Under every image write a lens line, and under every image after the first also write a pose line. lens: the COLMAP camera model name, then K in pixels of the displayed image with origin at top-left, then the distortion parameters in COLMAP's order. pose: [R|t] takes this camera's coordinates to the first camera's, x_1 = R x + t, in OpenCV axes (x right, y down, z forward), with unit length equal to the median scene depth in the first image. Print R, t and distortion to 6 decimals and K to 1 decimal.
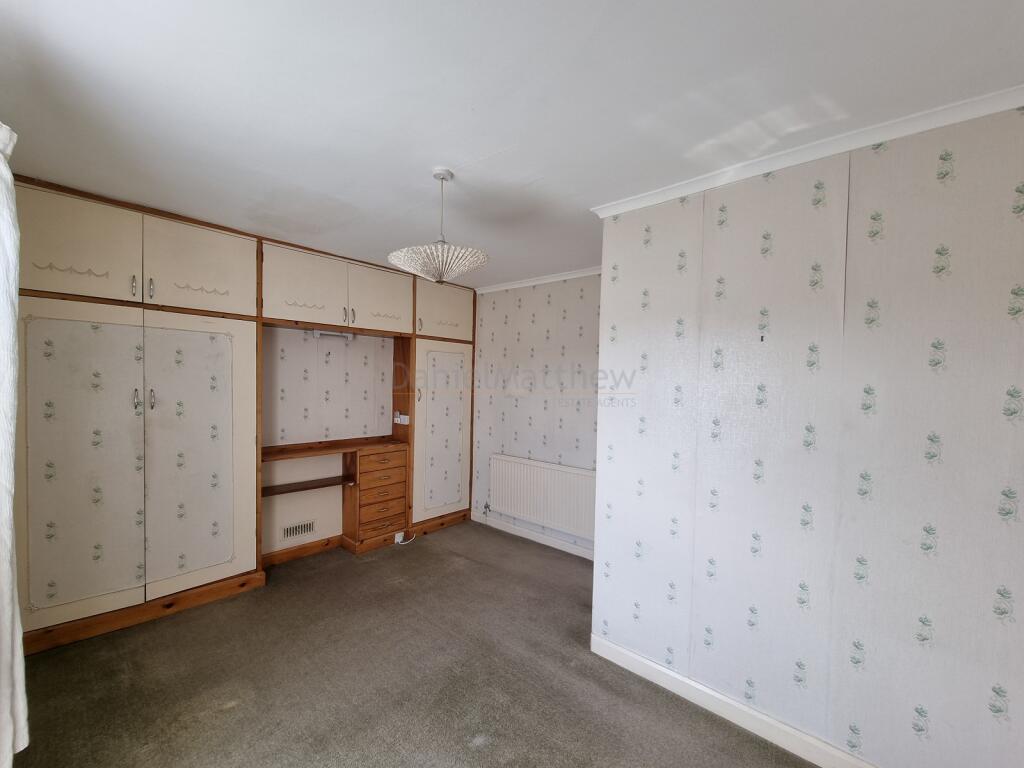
lens RADIAL K [[421.3, 0, 517.8], [0, 421.3, 395.5], [0, 0, 1]] dist [-0.002087, -0.000143]
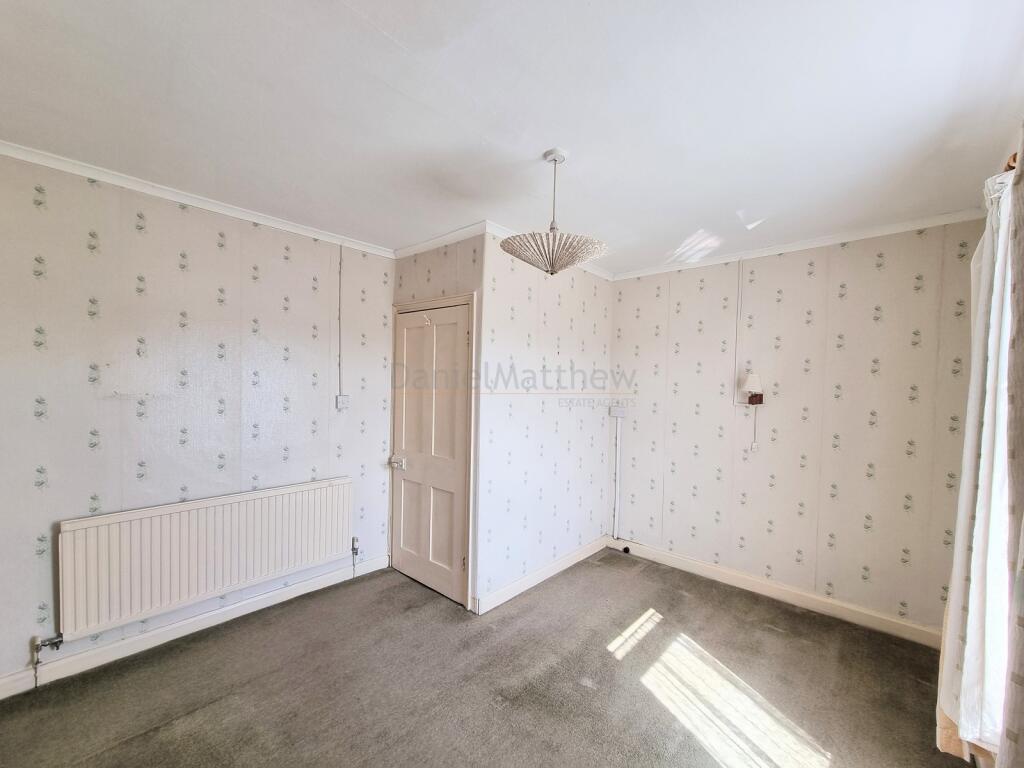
lens RADIAL K [[421.3, 0, 517.8], [0, 421.3, 395.5], [0, 0, 1]] dist [-0.002087, -0.000143]
pose [[0.002862, -0.052078, 0.998639, -0.583696], [0.009203, 0.998602, 0.052050, -0.024525], [-0.999954, 0.009042, 0.003337, 0.562851]]
